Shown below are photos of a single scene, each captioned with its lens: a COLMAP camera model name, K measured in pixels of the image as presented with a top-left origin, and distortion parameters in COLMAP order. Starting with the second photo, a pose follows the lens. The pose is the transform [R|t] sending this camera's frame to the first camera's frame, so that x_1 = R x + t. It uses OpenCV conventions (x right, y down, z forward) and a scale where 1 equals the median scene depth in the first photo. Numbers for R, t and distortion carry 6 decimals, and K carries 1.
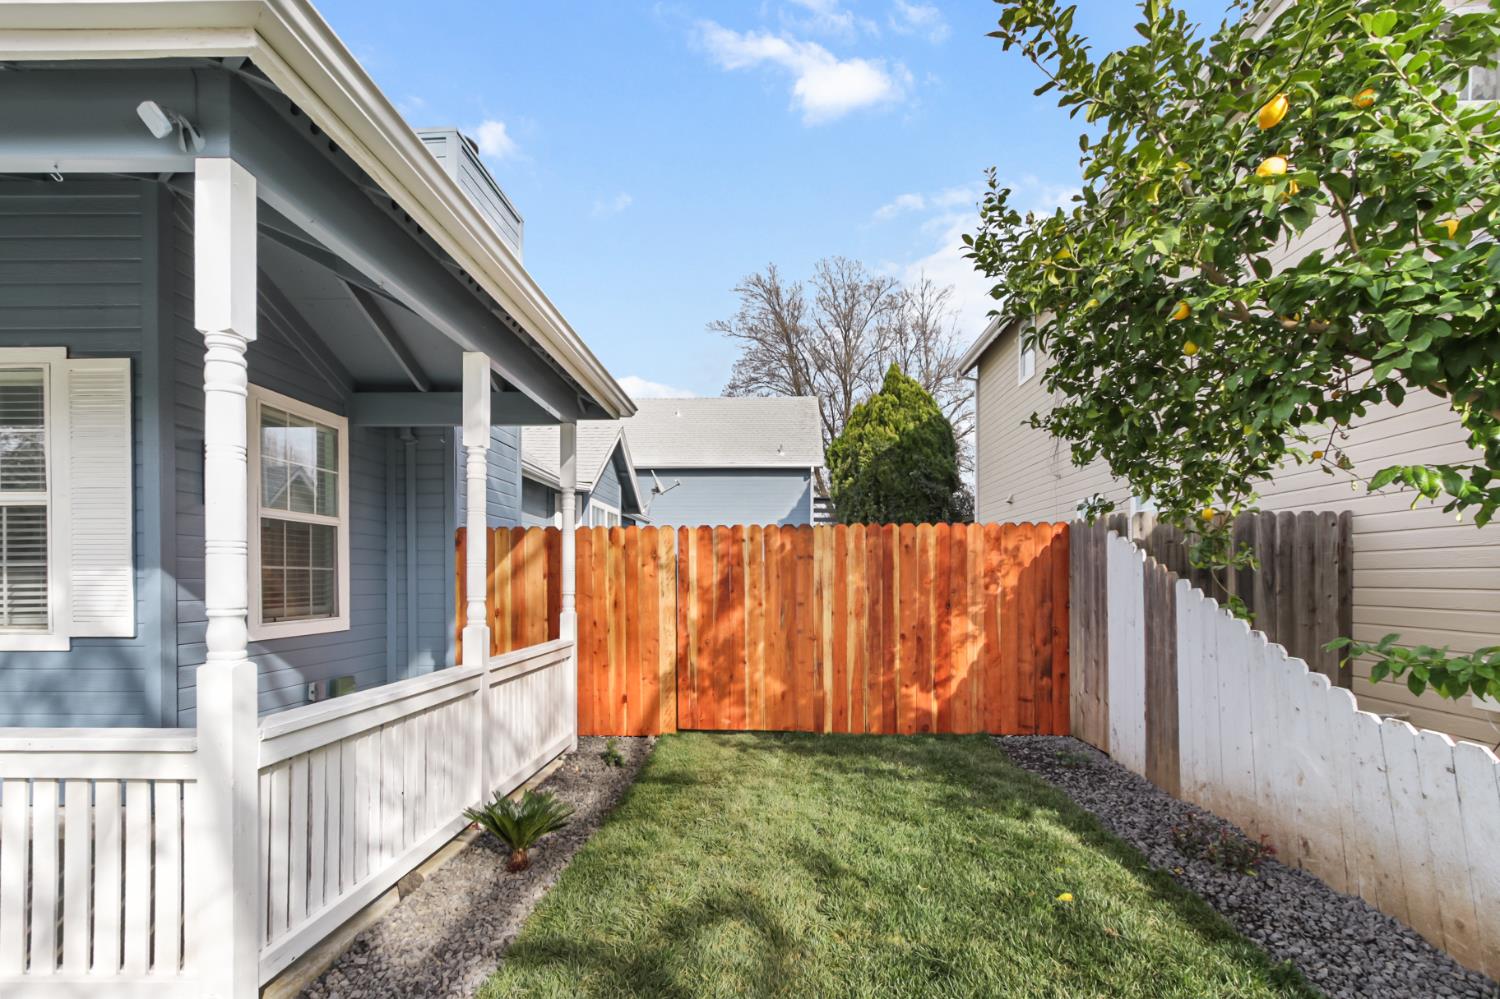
lens RADIAL K [[1061.5, 0, 764.9], [0, 1061.5, 492.1], [0, 0, 1]] dist [0.016961, -0.003035]
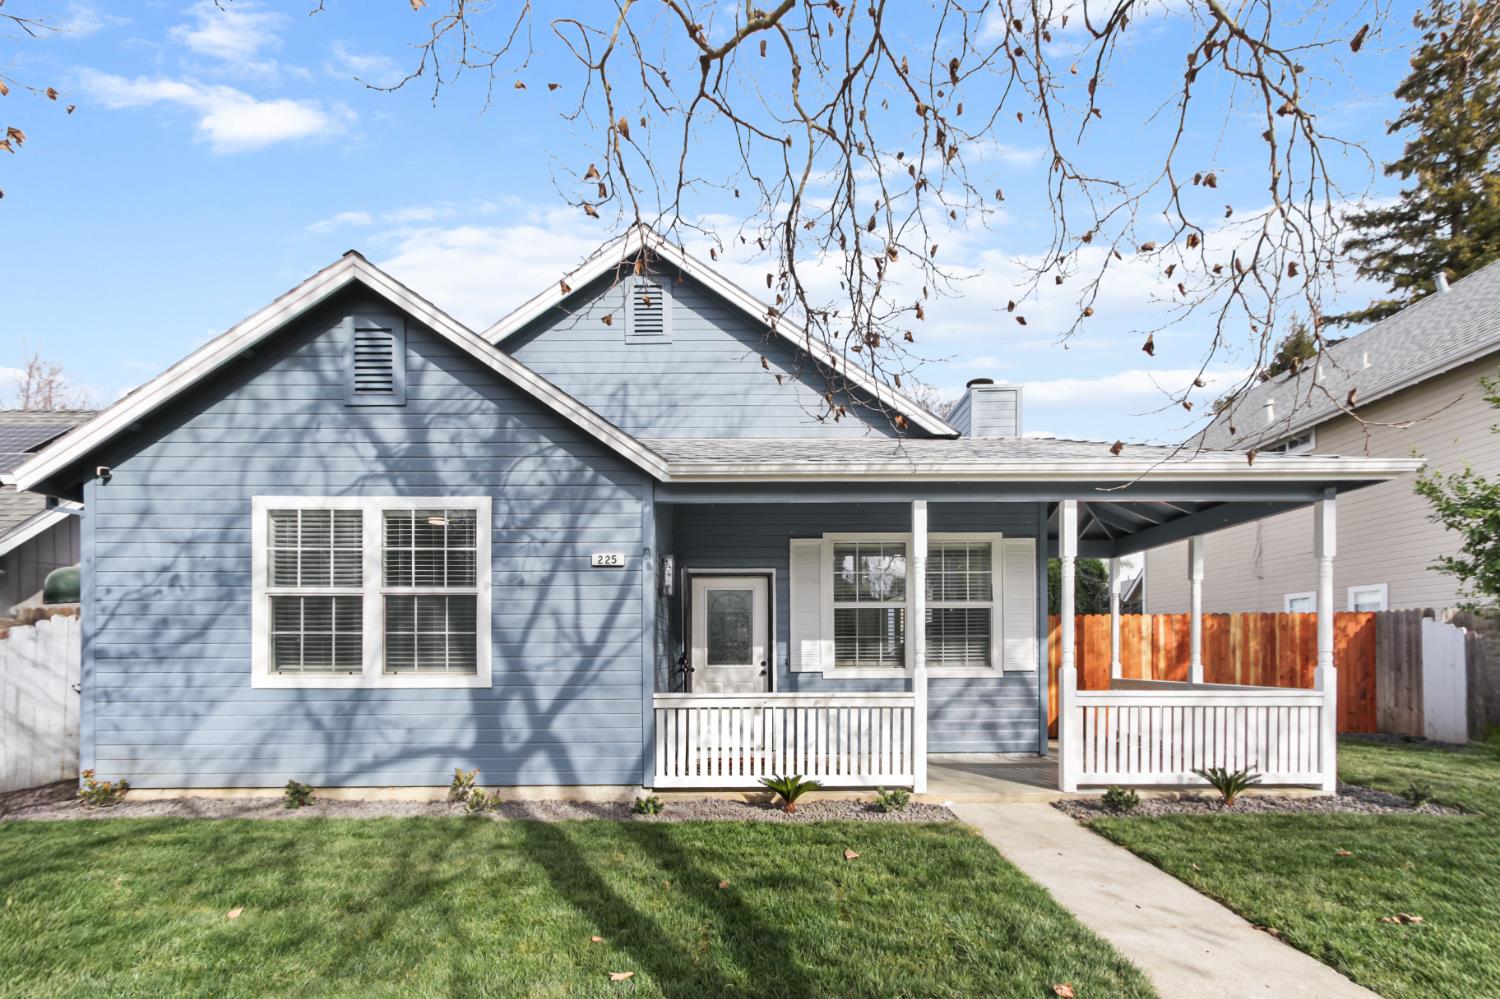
lens RADIAL K [[1061.5, 0, 735.8], [0, 1061.5, 514.7], [0, 0, 1]] dist [0.016961, -0.003035]
pose [[0.999331, -0.000994, 0.036562, -0.831420], [0.002623, 0.999005, -0.044525, -0.056493], [-0.036481, 0.044591, 0.998339, -0.742934]]
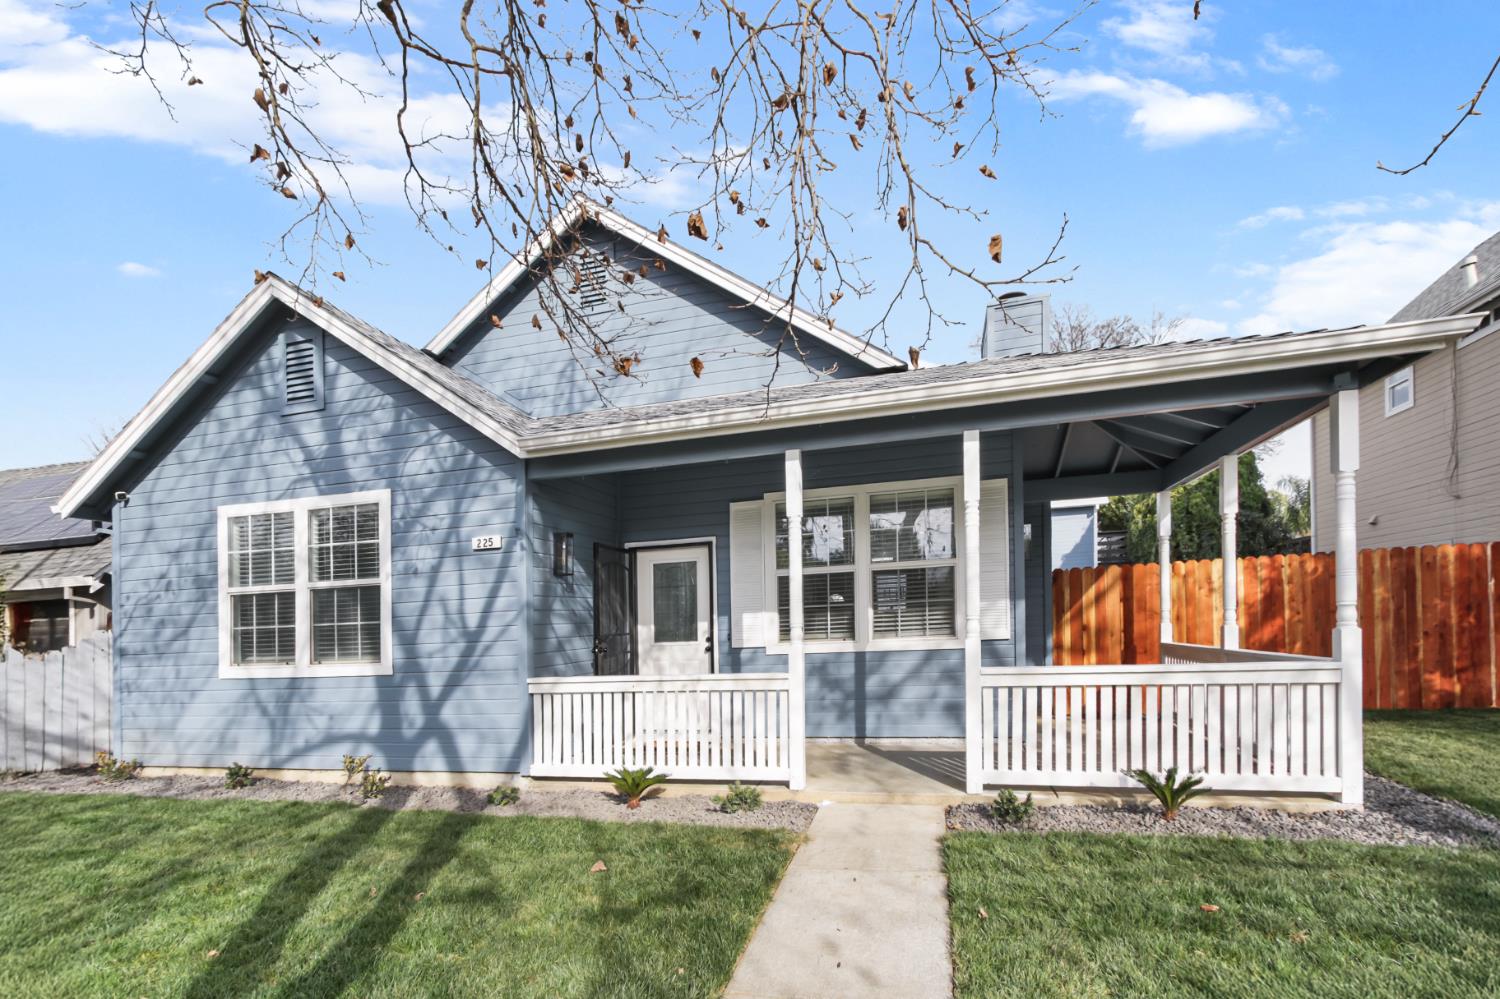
lens RADIAL K [[993.8, 0, 742.5], [0, 993.8, 504.6], [0, 0, 1]] dist [0.016593, -0.001283]
pose [[0.933311, -0.082080, -0.349563, -0.207560], [0.074728, 0.996607, -0.034490, -0.040893], [0.351208, 0.006068, 0.936278, -0.435732]]
